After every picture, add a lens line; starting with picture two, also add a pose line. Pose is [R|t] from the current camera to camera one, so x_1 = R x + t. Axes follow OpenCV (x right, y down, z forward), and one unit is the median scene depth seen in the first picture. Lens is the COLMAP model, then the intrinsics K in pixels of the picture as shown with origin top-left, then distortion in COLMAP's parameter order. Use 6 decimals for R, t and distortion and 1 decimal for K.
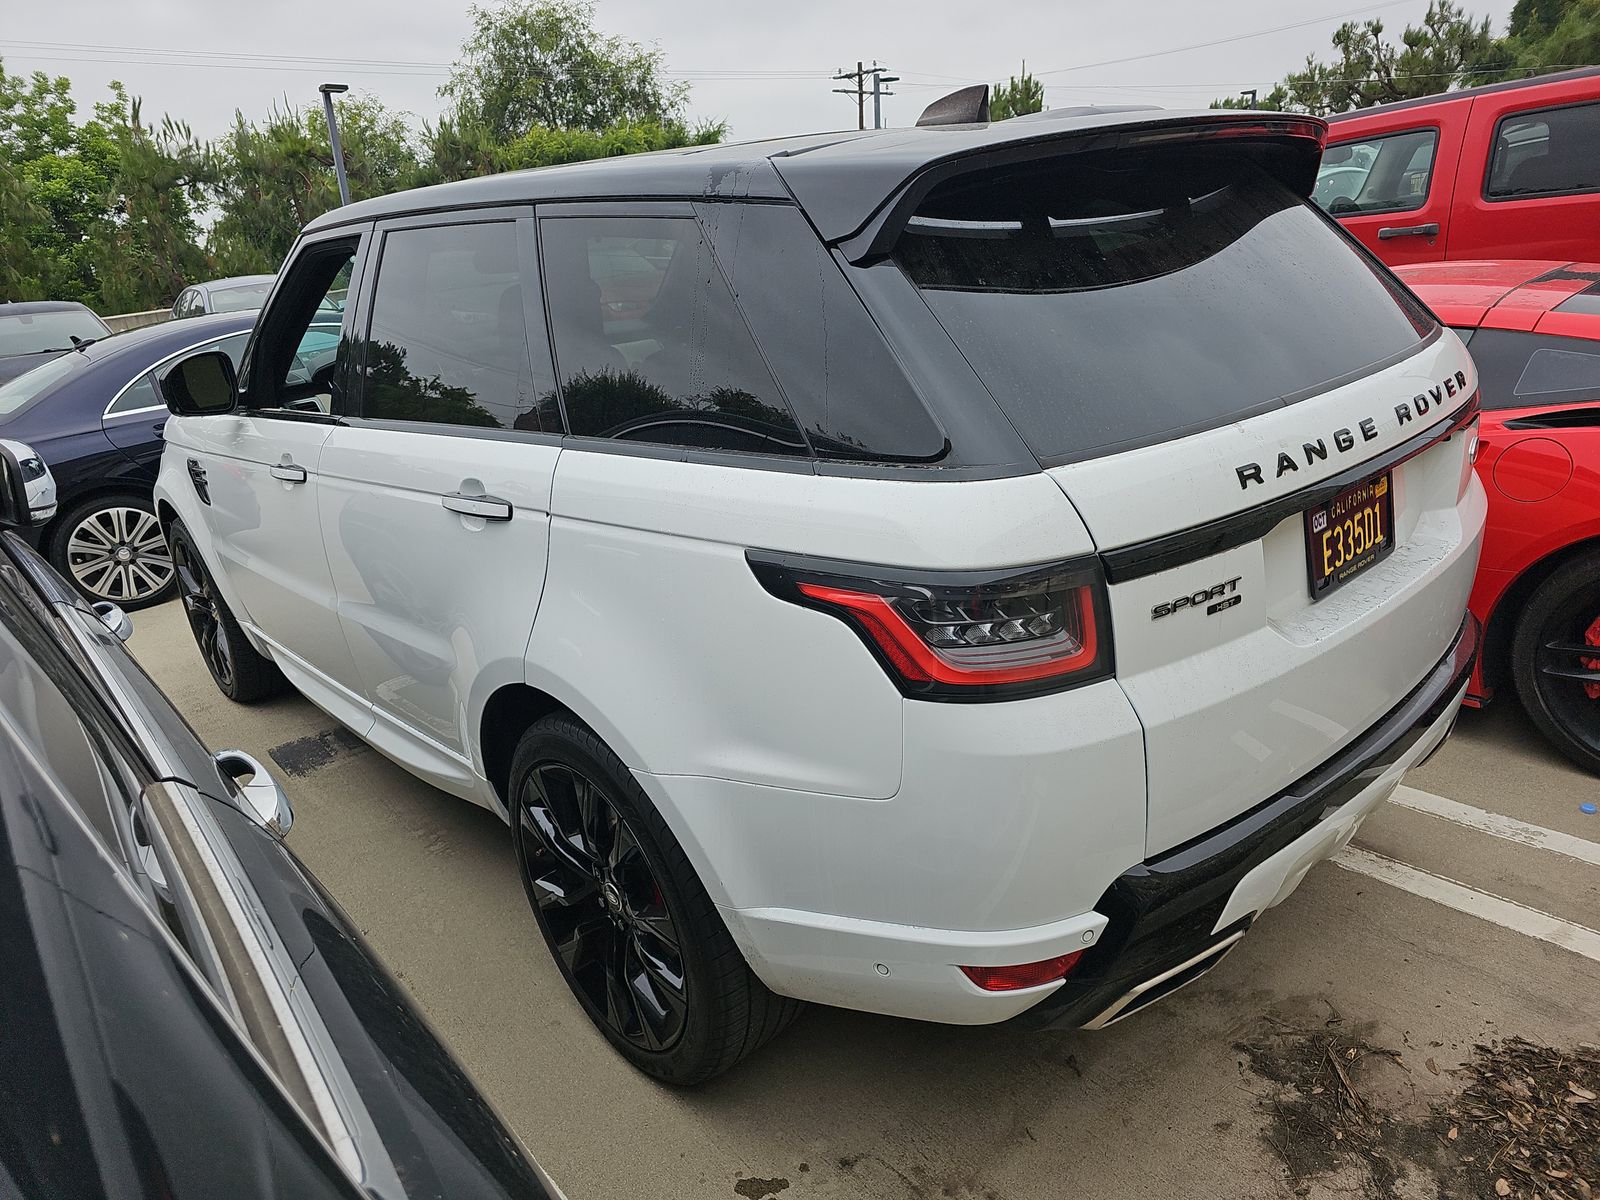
lens RADIAL K [[1106.3, 0, 800.0], [0, 1106.3, 600.0], [0, 0, 1]] dist [0.040505, -0.038876]
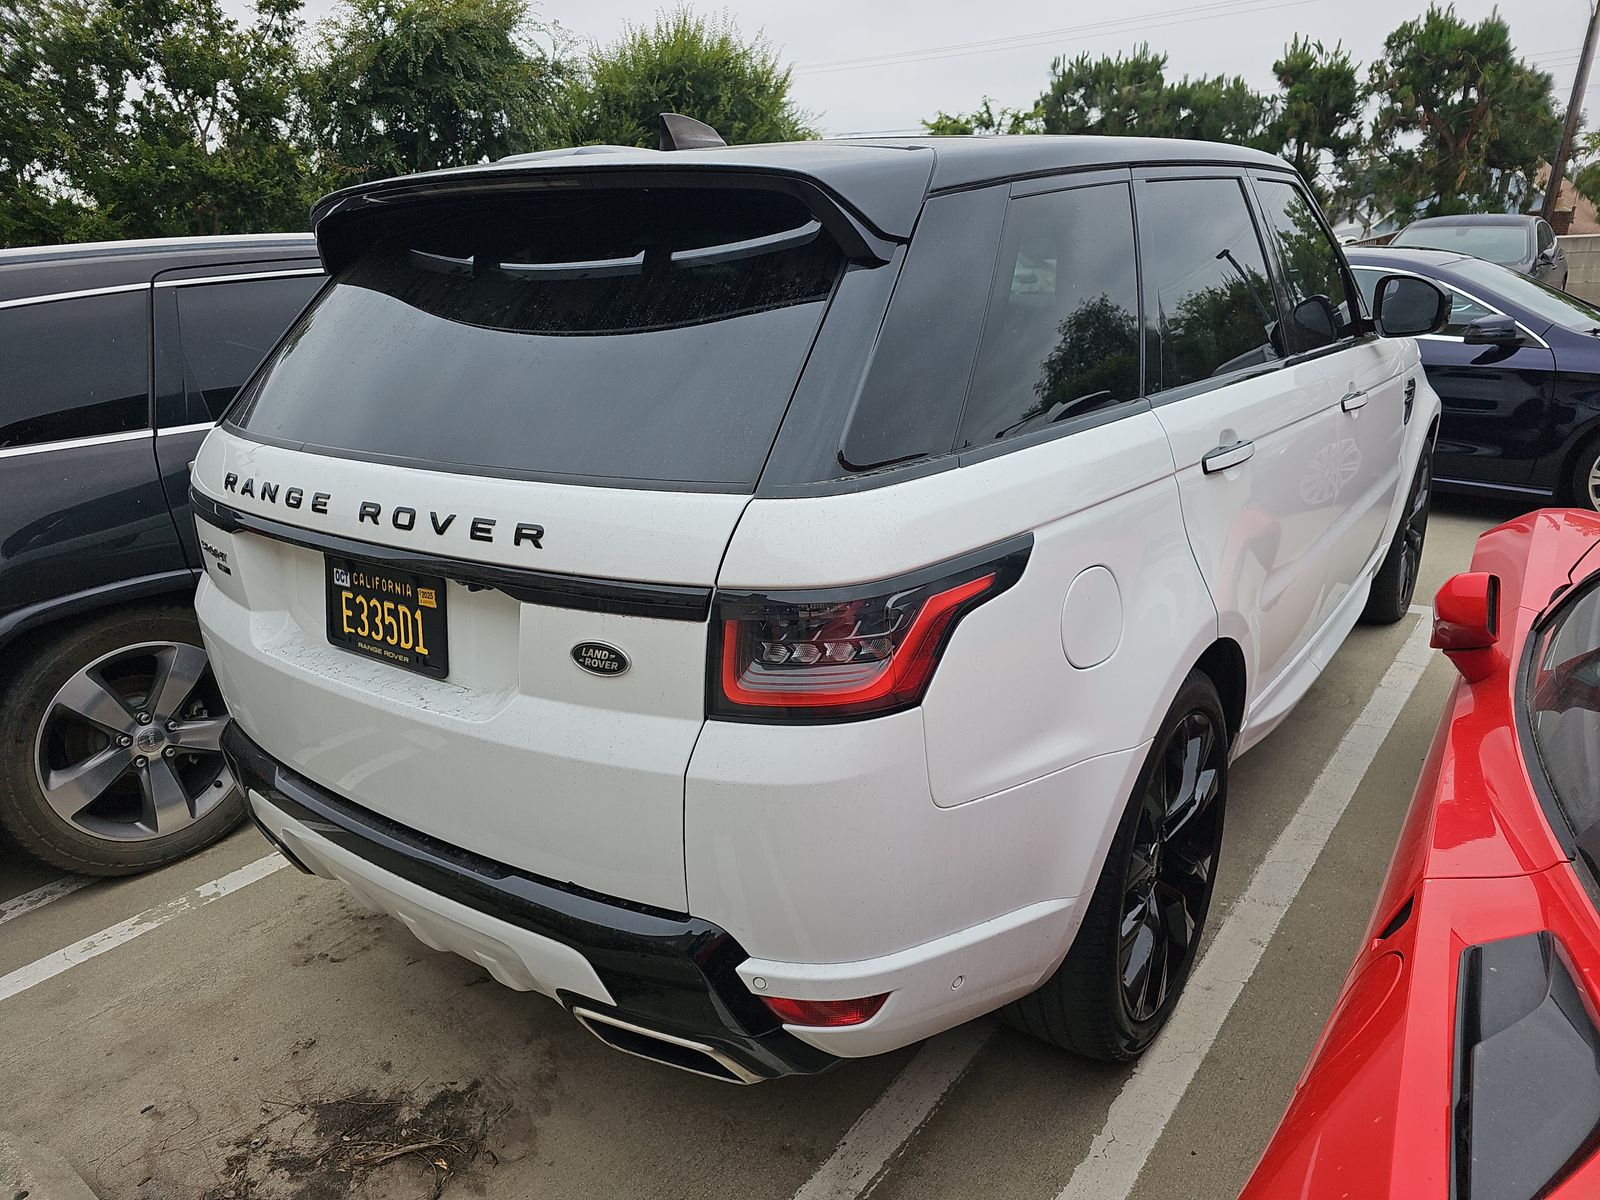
lens RADIAL K [[1071.1, 0, 741.9], [0, 1071.1, 573.3], [0, 0, 1]] dist [0.004652, -0.001382]
pose [[0.175105, 0.369213, -0.912699, 1.386387], [-0.292500, 0.904675, 0.309850, -0.473500], [0.940097, 0.212708, 0.266408, 1.041824]]
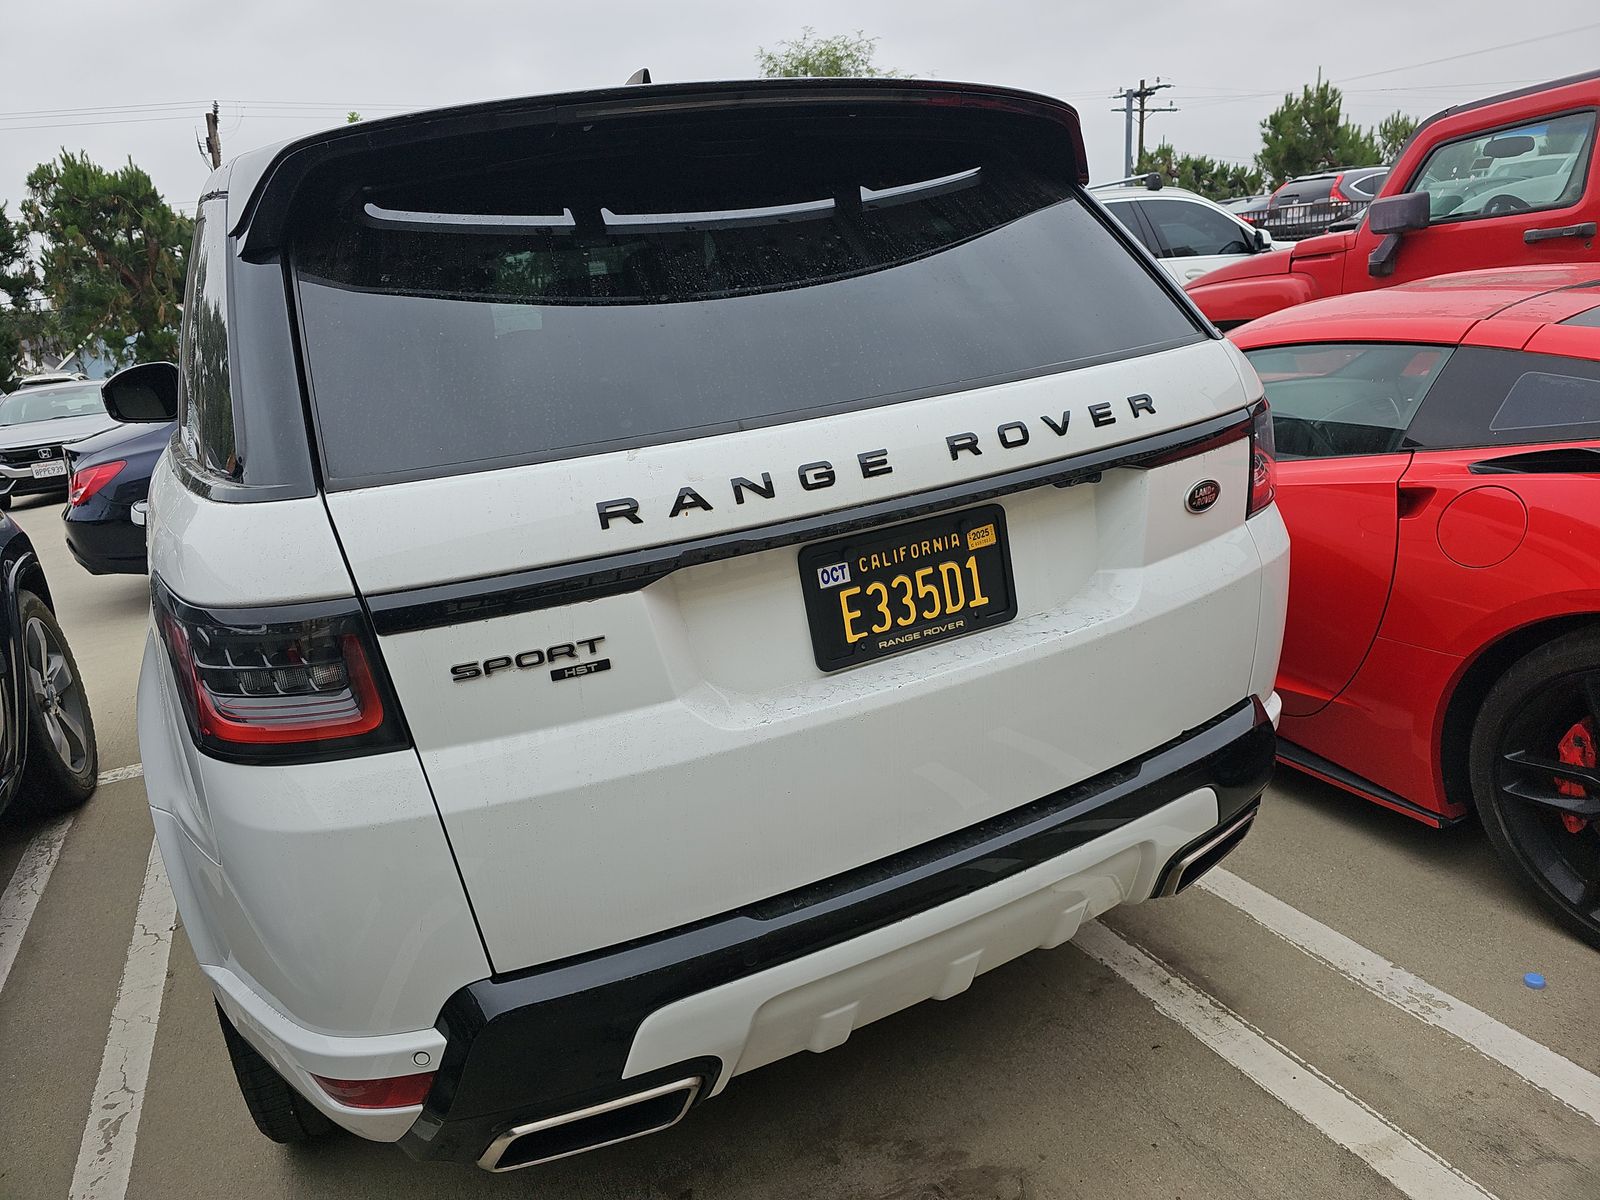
lens RADIAL K [[1104.3, 0, 801.4], [0, 1104.3, 567.0], [0, 0, 1]] dist [0.045671, -0.050921]
pose [[0.965187, 0.053977, -0.255932, 0.622720], [-0.066204, 0.997028, -0.039397, -0.041644], [0.253045, 0.054970, 0.965892, 0.214278]]
